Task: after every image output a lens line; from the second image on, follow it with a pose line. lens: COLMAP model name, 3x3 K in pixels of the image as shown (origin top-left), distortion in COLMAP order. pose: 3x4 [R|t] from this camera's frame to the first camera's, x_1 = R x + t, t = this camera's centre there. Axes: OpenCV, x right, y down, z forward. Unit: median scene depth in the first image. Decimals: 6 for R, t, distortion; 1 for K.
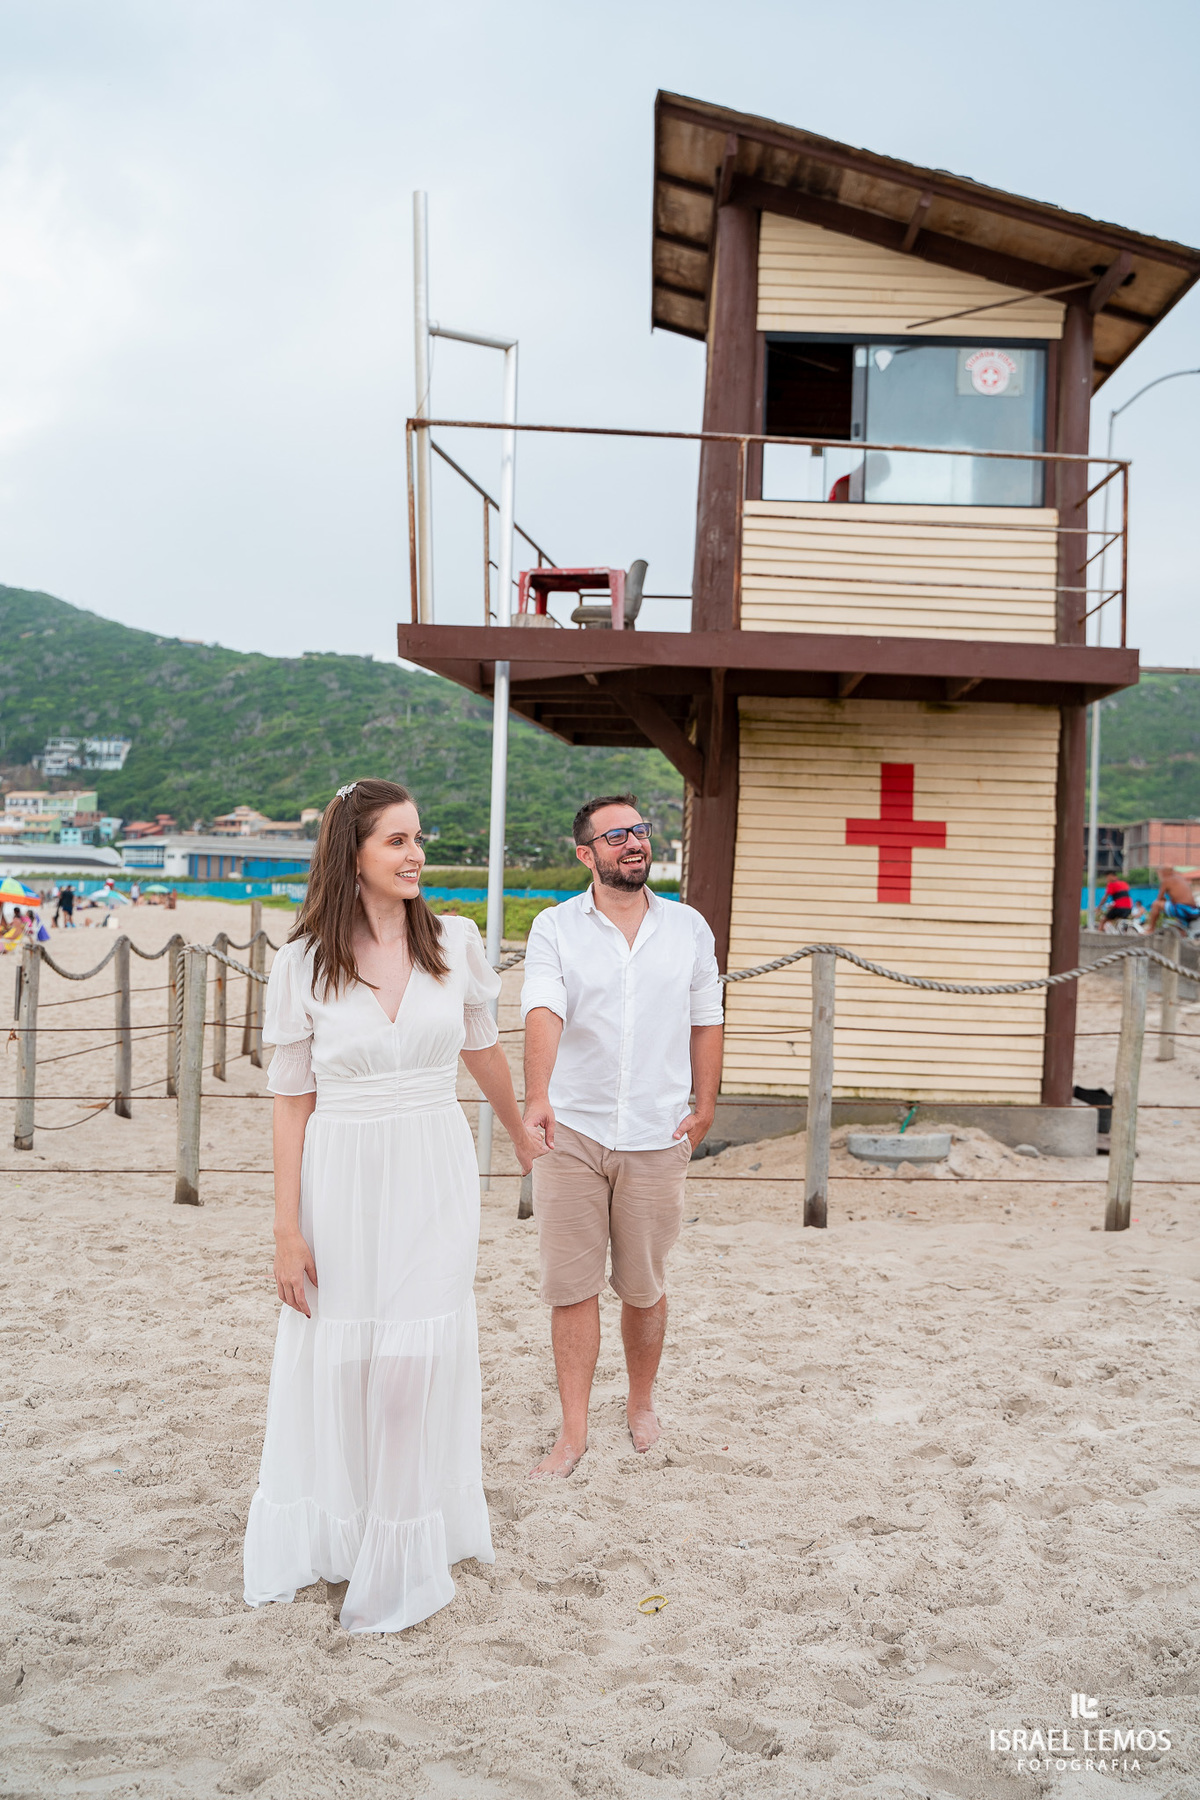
lens RADIAL K [[1715.9, 0, 601.0], [0, 1715.9, 900.3], [0, 0, 1]] dist [-0.034301, 0.000000]
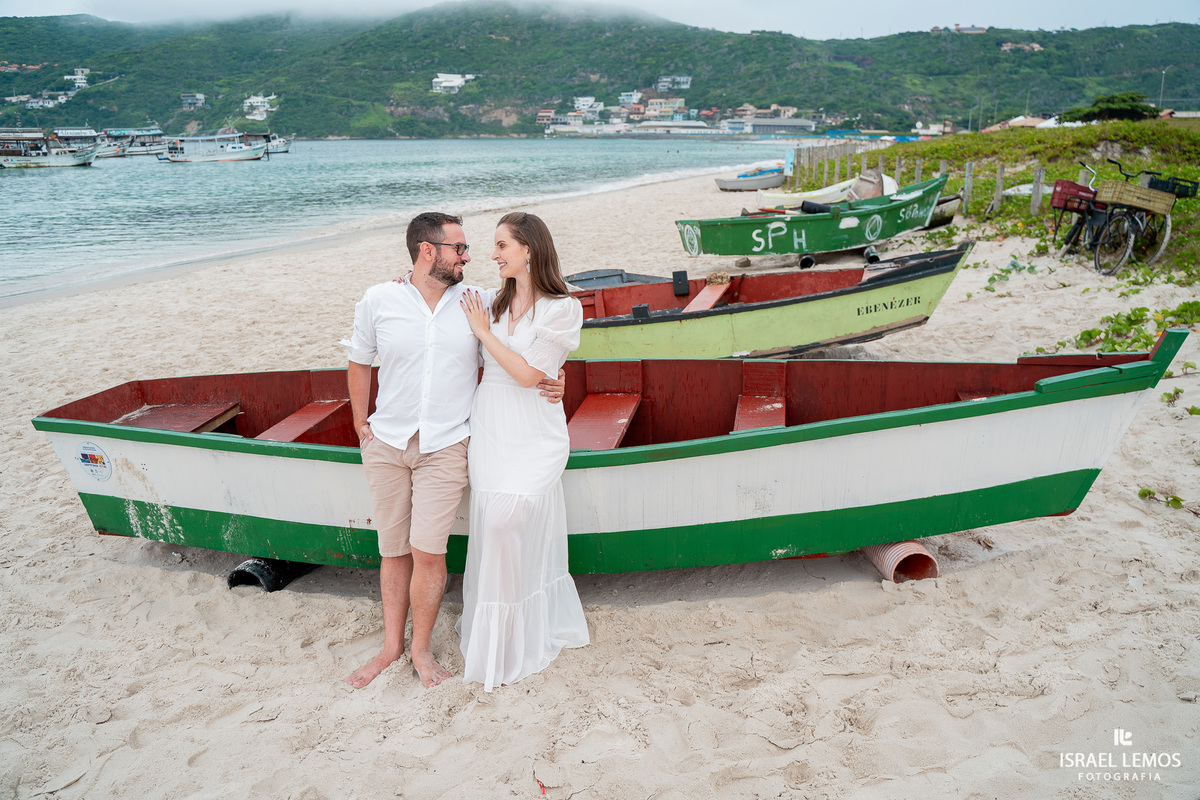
lens RADIAL K [[985.0, 0, 600.9], [0, 985.0, 399.1], [0, 0, 1]] dist [-0.111115, 0.087869]
pose [[0.969346, 0.037752, -0.242780, -0.040869], [0.025568, 0.967261, 0.252494, 0.000208], [0.244364, -0.250961, 0.936645, -0.471813]]
